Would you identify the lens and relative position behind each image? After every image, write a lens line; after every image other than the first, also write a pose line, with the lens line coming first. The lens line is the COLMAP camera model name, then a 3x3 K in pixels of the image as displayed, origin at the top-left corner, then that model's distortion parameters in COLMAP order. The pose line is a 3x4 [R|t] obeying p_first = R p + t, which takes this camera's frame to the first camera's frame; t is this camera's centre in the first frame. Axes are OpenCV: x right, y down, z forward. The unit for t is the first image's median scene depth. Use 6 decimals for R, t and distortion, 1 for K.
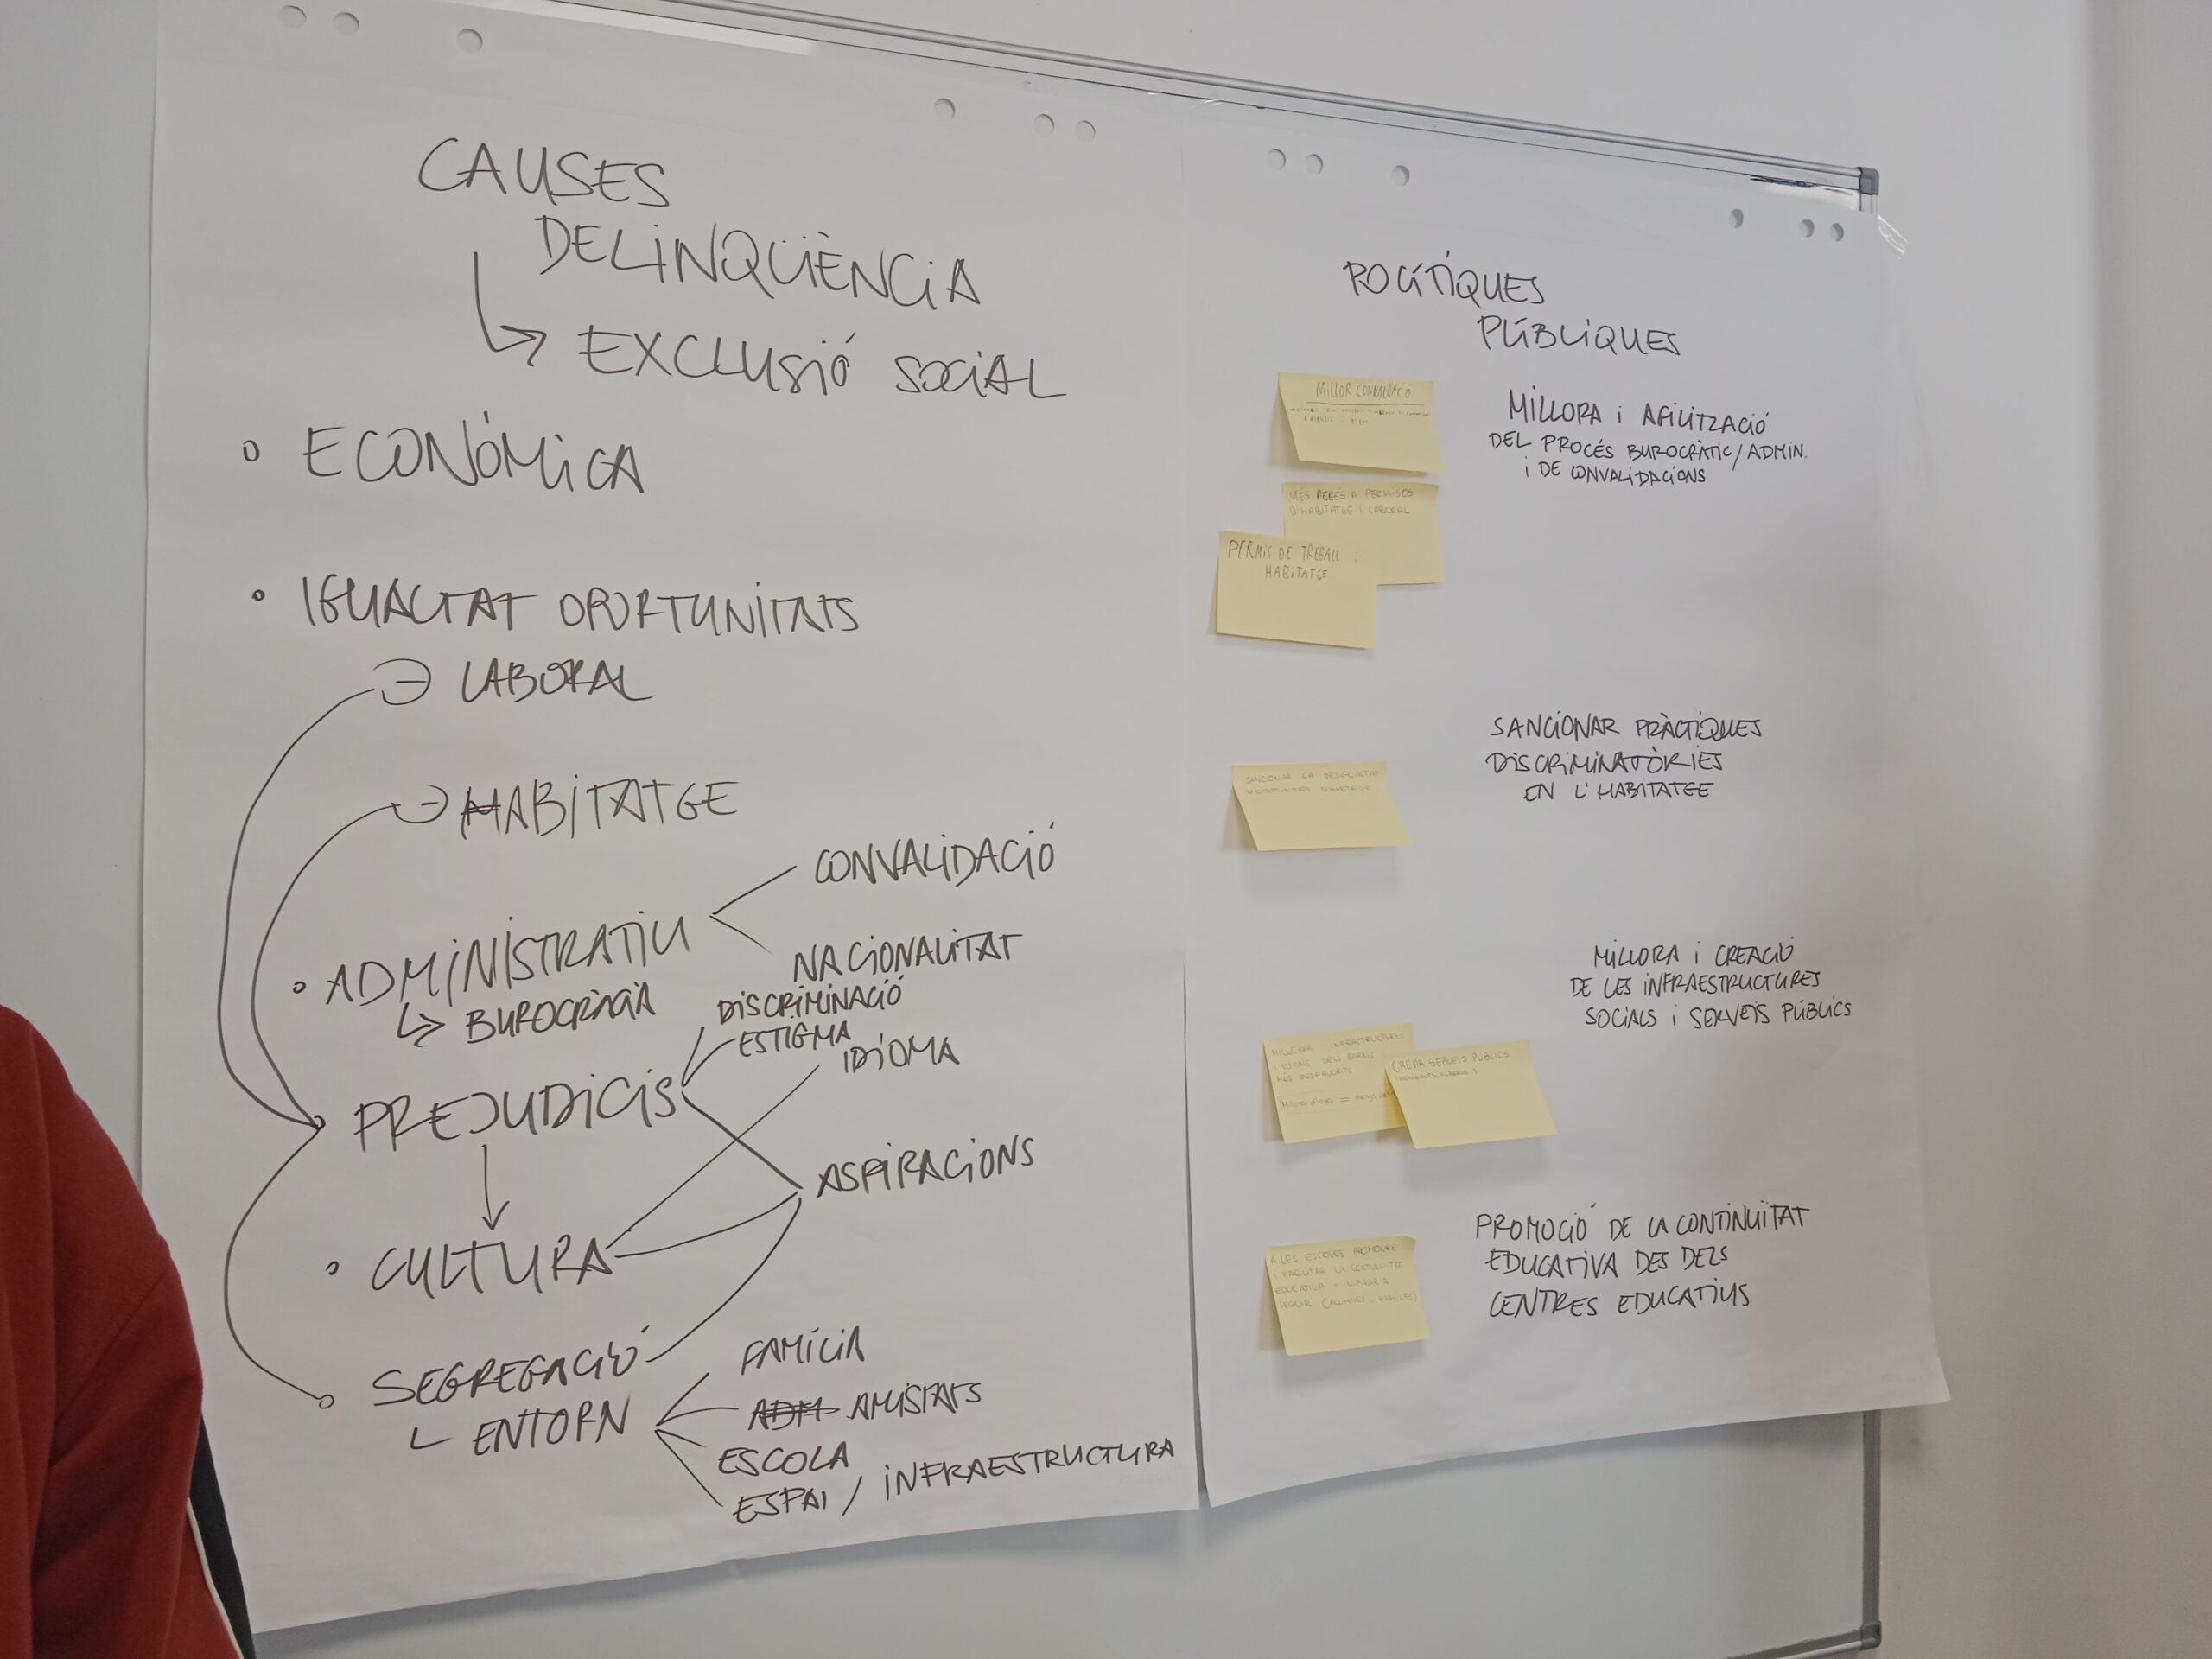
lens RADIAL K [[1680.2, 0, 1100.4], [0, 1680.2, 817.4], [0, 0, 1]] dist [0.052089, 0.000214]
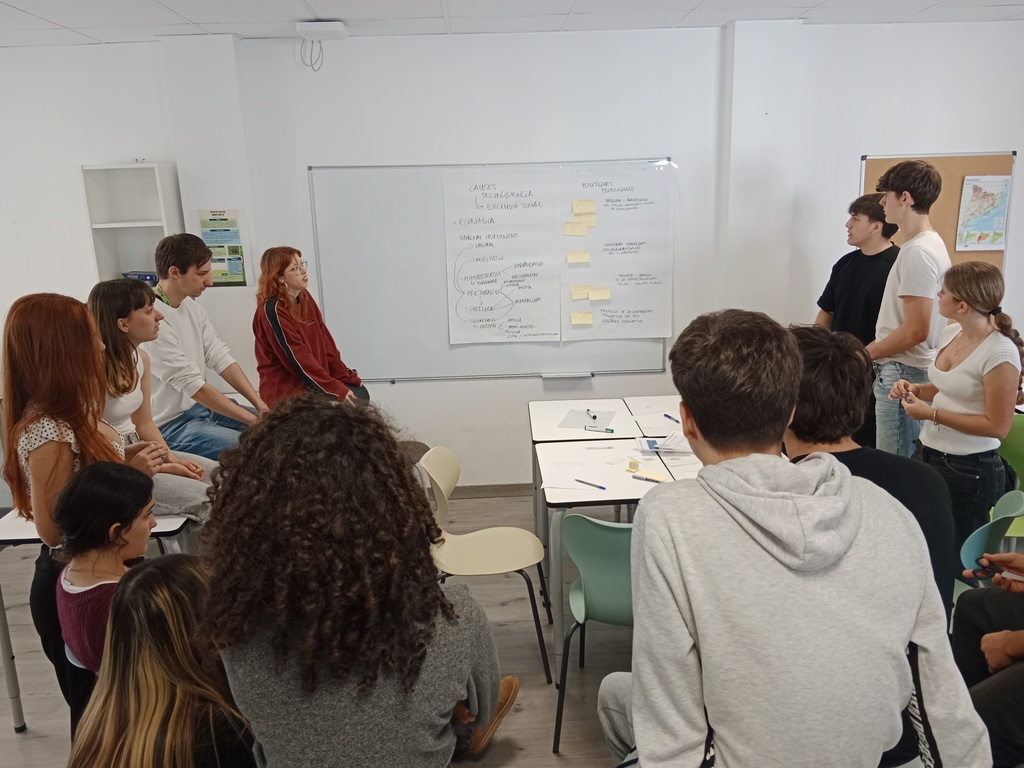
lens RADIAL K [[777.8, 0, 514.4], [0, 777.8, 383.7], [0, 0, 1]] dist [0.052089, 0.000214]
pose [[0.955111, 0.042213, -0.293226, 1.010576], [0.026561, 0.973608, 0.226677, -0.280937], [0.295056, -0.224290, 0.928782, -2.800986]]
